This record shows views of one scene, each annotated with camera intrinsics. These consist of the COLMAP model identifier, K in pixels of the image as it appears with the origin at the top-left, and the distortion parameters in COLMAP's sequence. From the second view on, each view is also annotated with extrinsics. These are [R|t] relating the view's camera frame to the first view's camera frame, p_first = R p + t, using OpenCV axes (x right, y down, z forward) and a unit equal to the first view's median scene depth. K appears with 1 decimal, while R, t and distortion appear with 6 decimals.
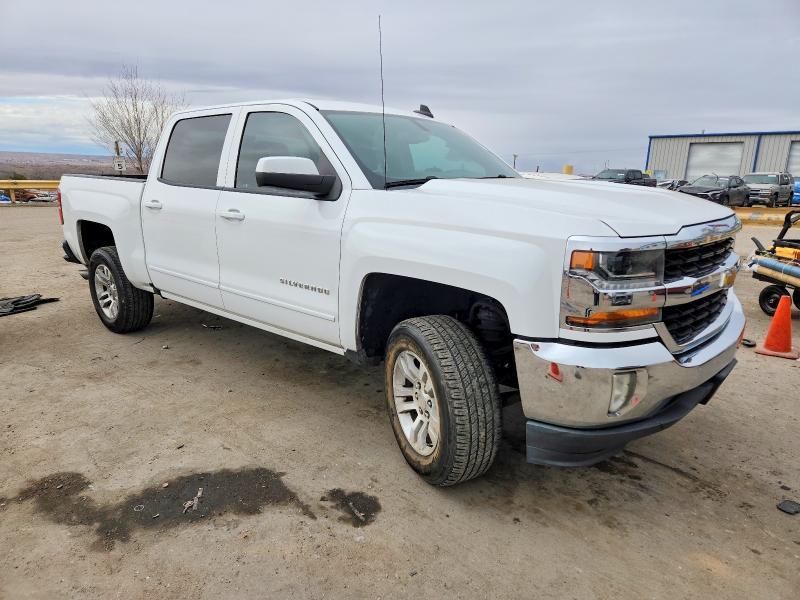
lens RADIAL K [[545.1, 0, 399.3], [0, 545.1, 298.6], [0, 0, 1]] dist [0.020915, -0.020547]
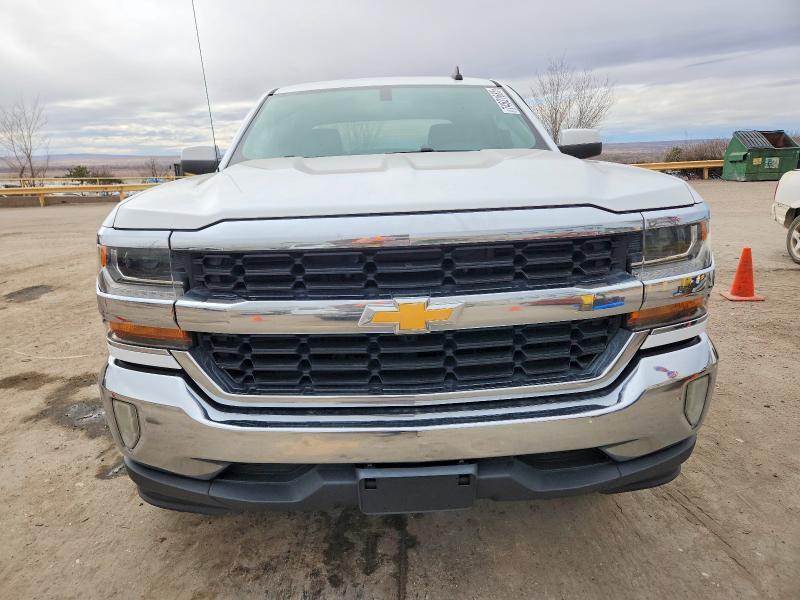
lens RADIAL K [[545.1, 0, 399.5], [0, 545.1, 301.5], [0, 0, 1]] dist [0.020915, -0.020547]
pose [[0.651497, 0.125257, -0.748240, 1.035821], [-0.104618, 0.991687, 0.074919, -0.090359], [0.751403, 0.029470, 0.659185, 0.644375]]
